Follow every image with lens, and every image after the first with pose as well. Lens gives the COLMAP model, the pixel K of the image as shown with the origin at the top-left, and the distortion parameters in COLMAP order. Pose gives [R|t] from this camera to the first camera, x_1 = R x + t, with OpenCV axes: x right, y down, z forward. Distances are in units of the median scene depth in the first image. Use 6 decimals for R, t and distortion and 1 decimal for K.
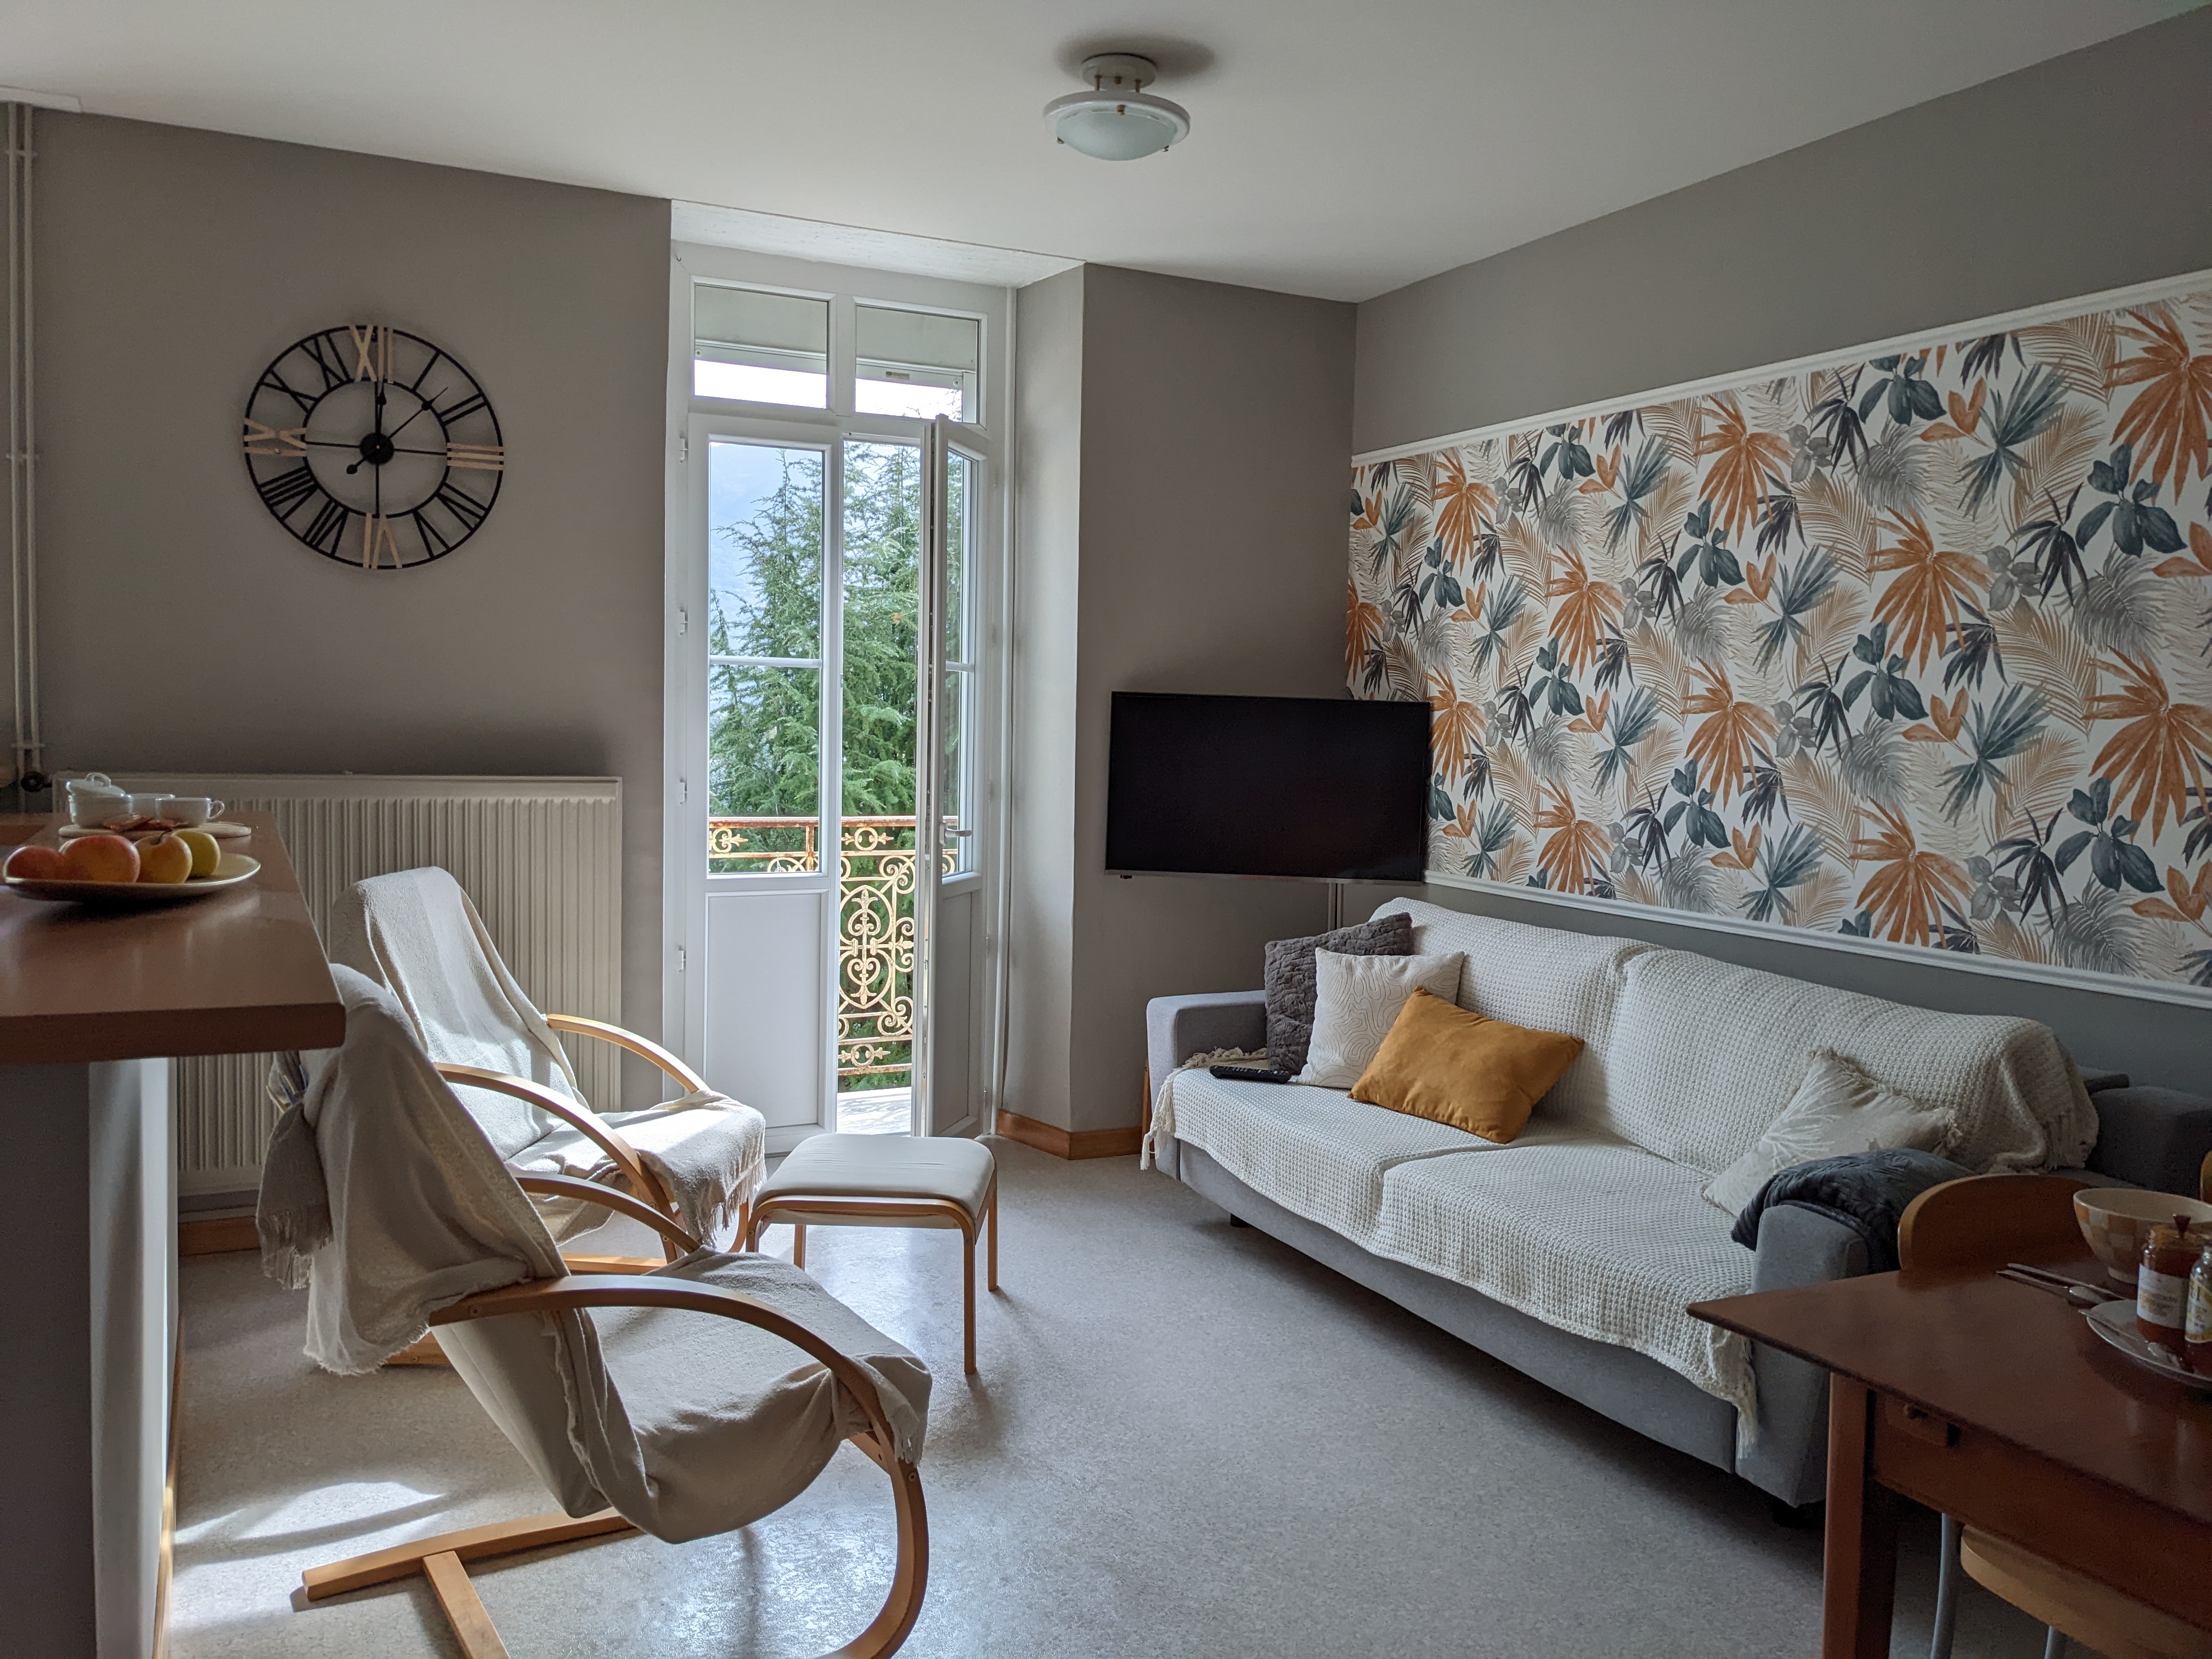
lens RADIAL K [[1734.5, 0, 1089.8], [0, 1734.5, 829.7], [0, 0, 1]] dist [0.039819, -0.035832]
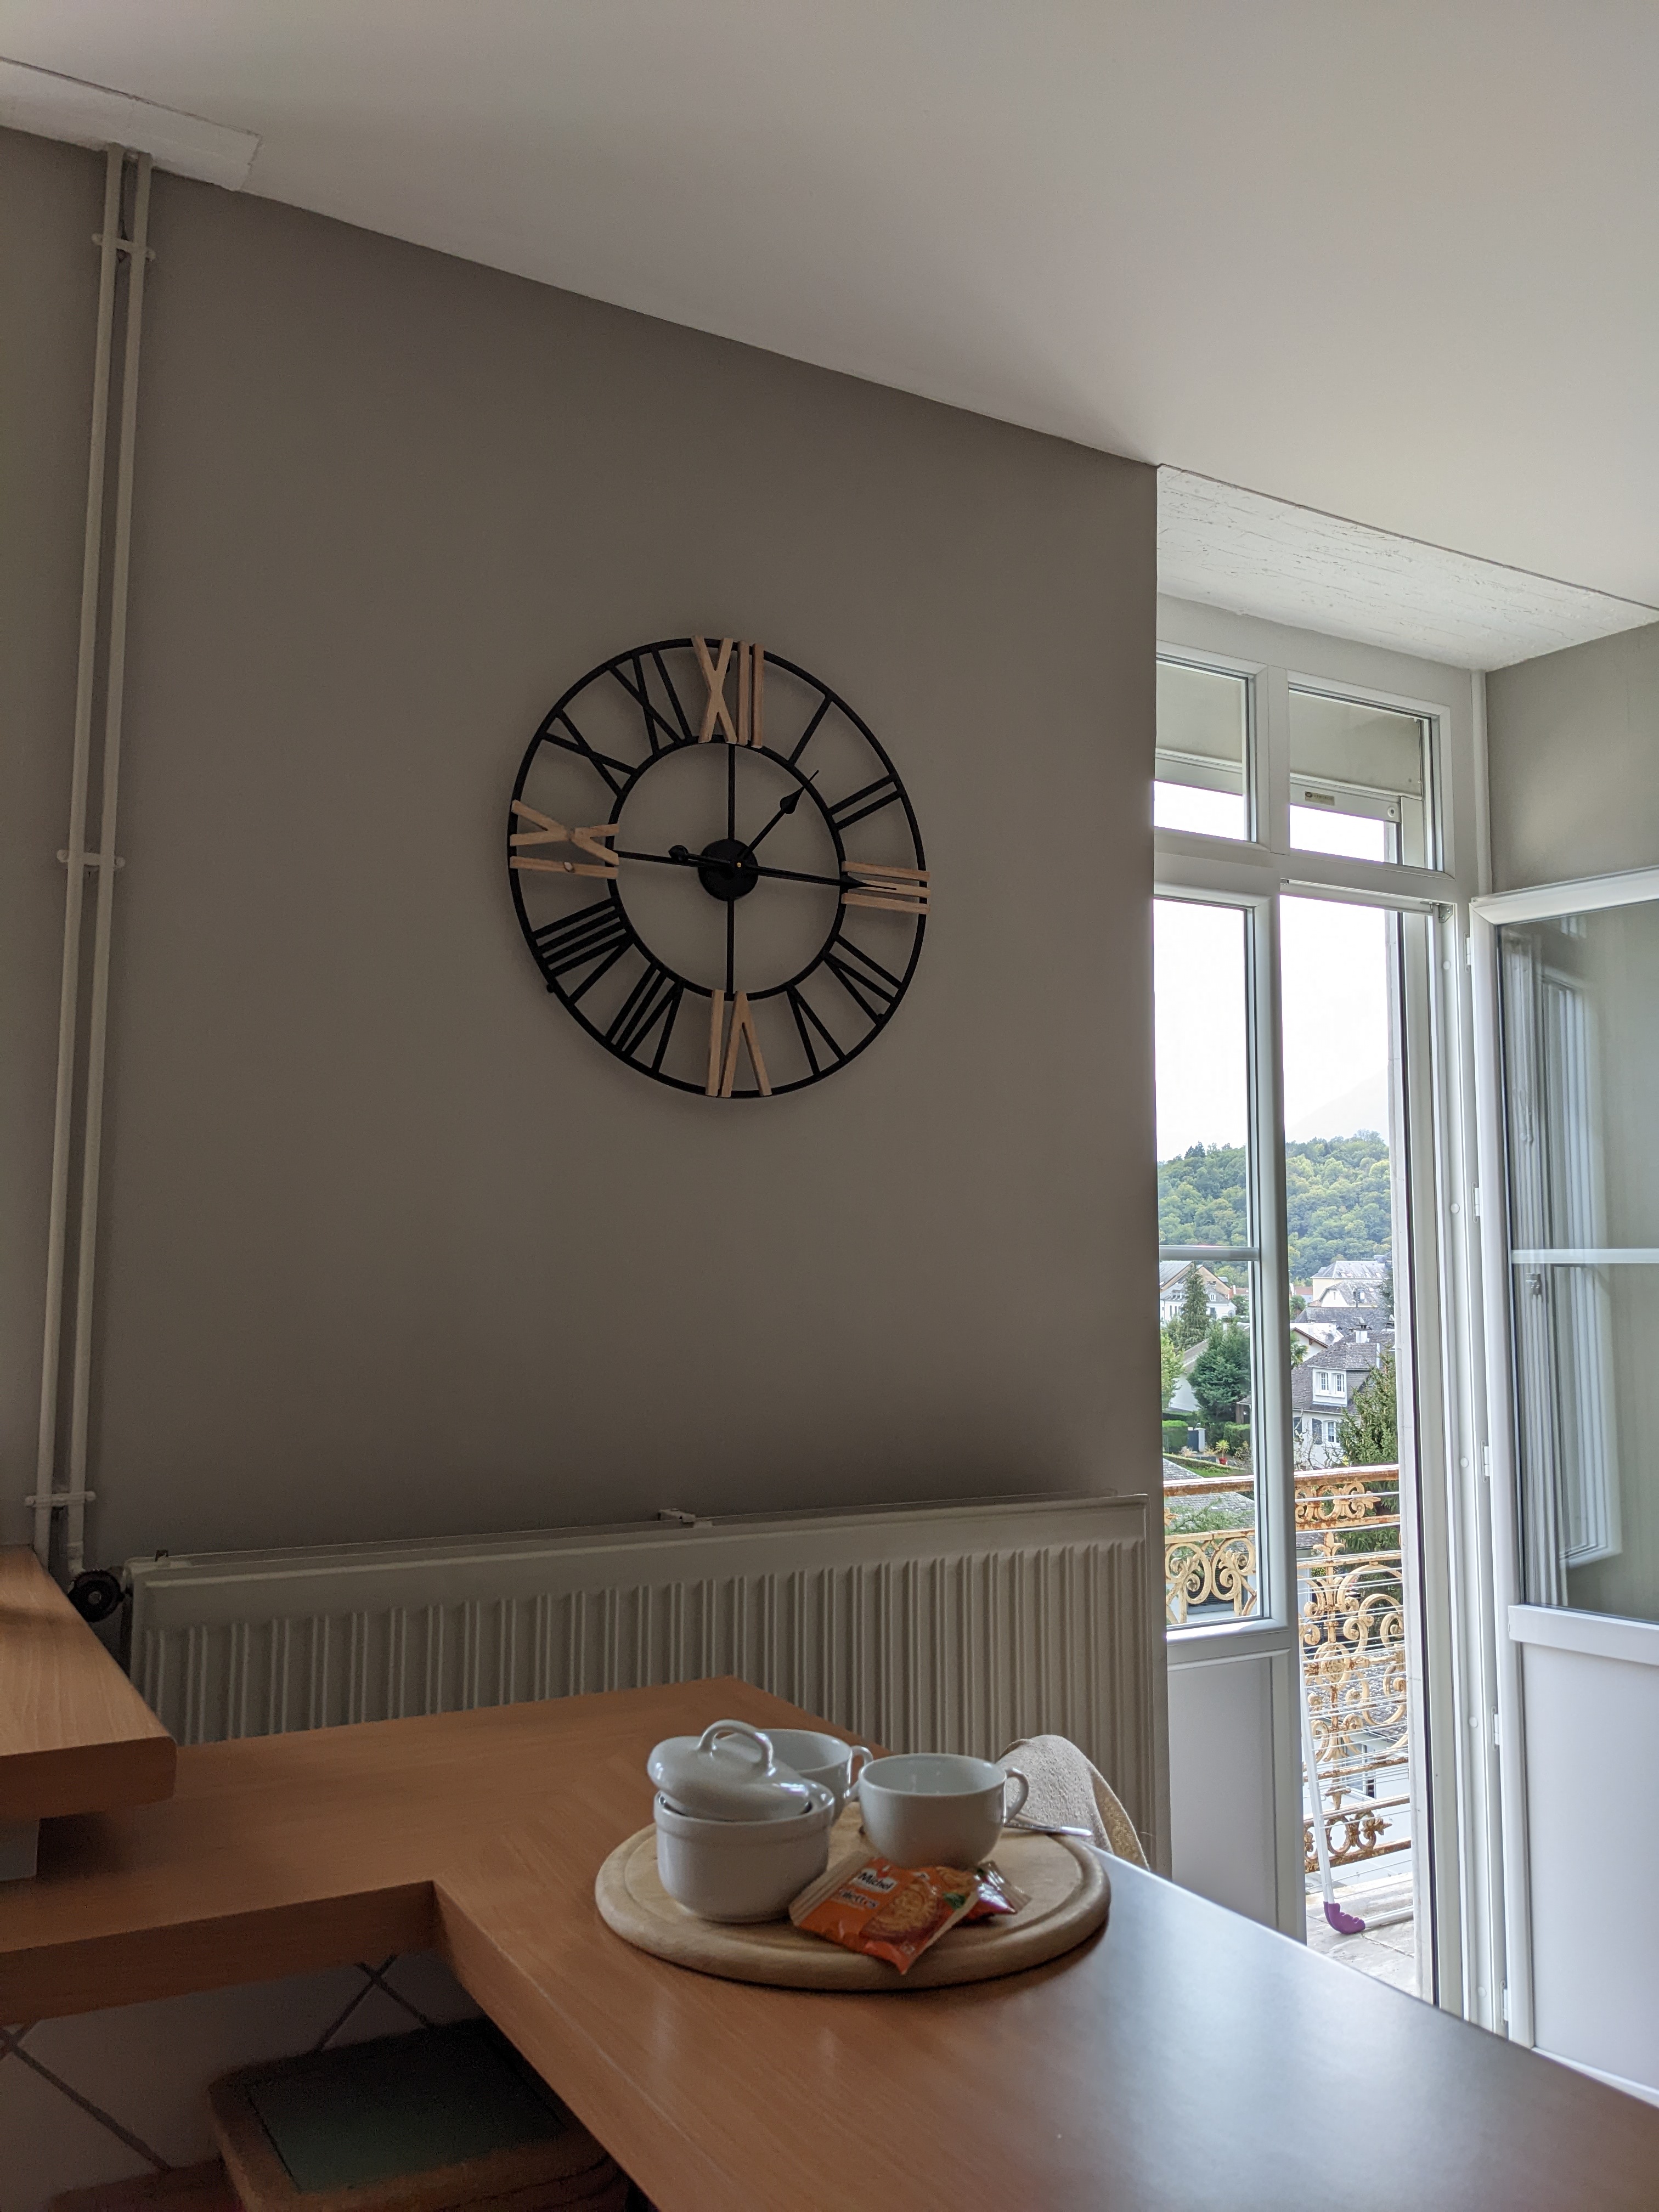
lens RADIAL K [[1734.5, 0, 839.7], [0, 1734.5, 1102.0], [0, 0, 1]] dist [0.039819, -0.035832]
pose [[0.996484, -0.009254, 0.083269, -0.424313], [0.023023, 0.985865, -0.165955, -0.065075], [-0.080556, 0.167289, 0.982611, 0.510480]]
